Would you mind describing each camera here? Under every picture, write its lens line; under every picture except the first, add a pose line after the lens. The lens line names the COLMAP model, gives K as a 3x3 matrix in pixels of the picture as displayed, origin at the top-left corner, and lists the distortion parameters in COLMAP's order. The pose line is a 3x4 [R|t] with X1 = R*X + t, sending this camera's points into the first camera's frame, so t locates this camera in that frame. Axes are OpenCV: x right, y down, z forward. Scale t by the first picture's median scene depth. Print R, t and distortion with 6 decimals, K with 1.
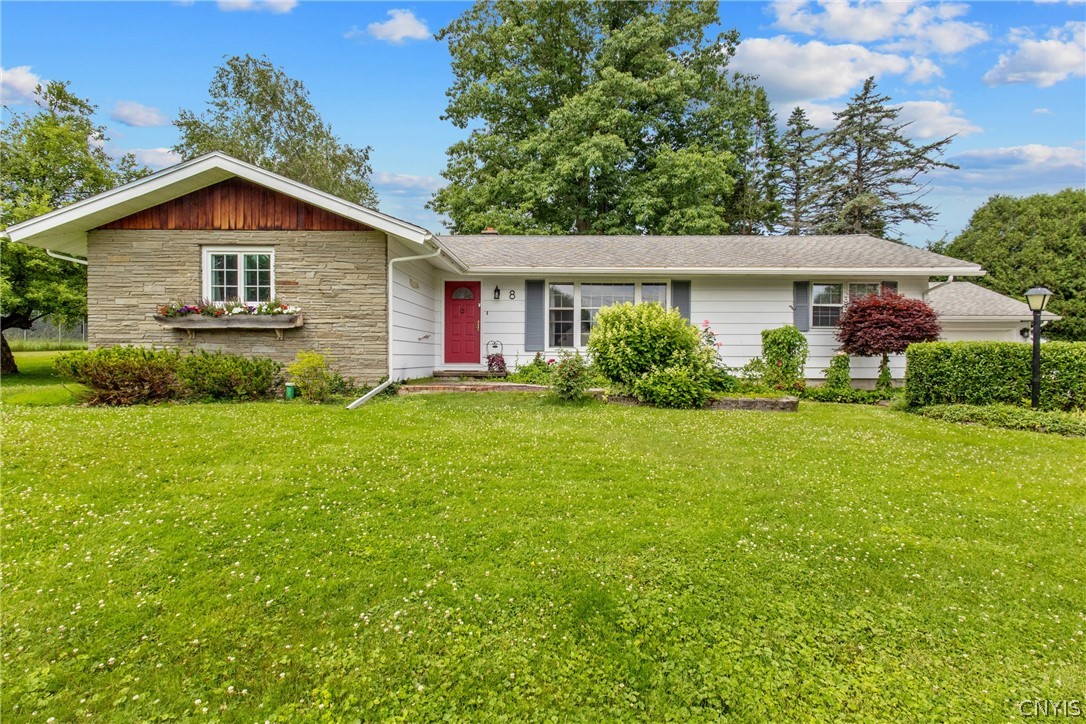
lens RADIAL K [[505.4, 0, 542.3], [0, 505.4, 359.6], [0, 0, 1]] dist [0.000573, 0.001198]
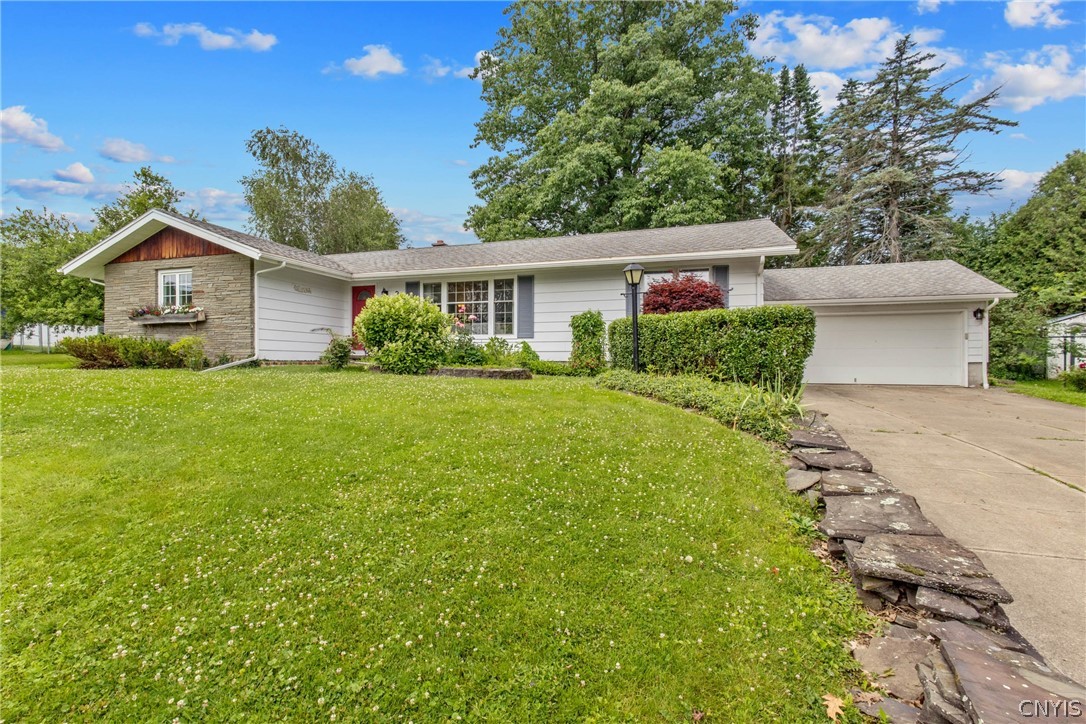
lens RADIAL K [[505.4, 0, 544.9], [0, 505.4, 364.6], [0, 0, 1]] dist [0.000573, 0.001198]
pose [[0.952467, -0.002557, -0.304630, 0.660956], [0.000377, 0.999974, -0.007216, 0.052887], [0.304641, 0.006758, 0.952443, -0.073996]]
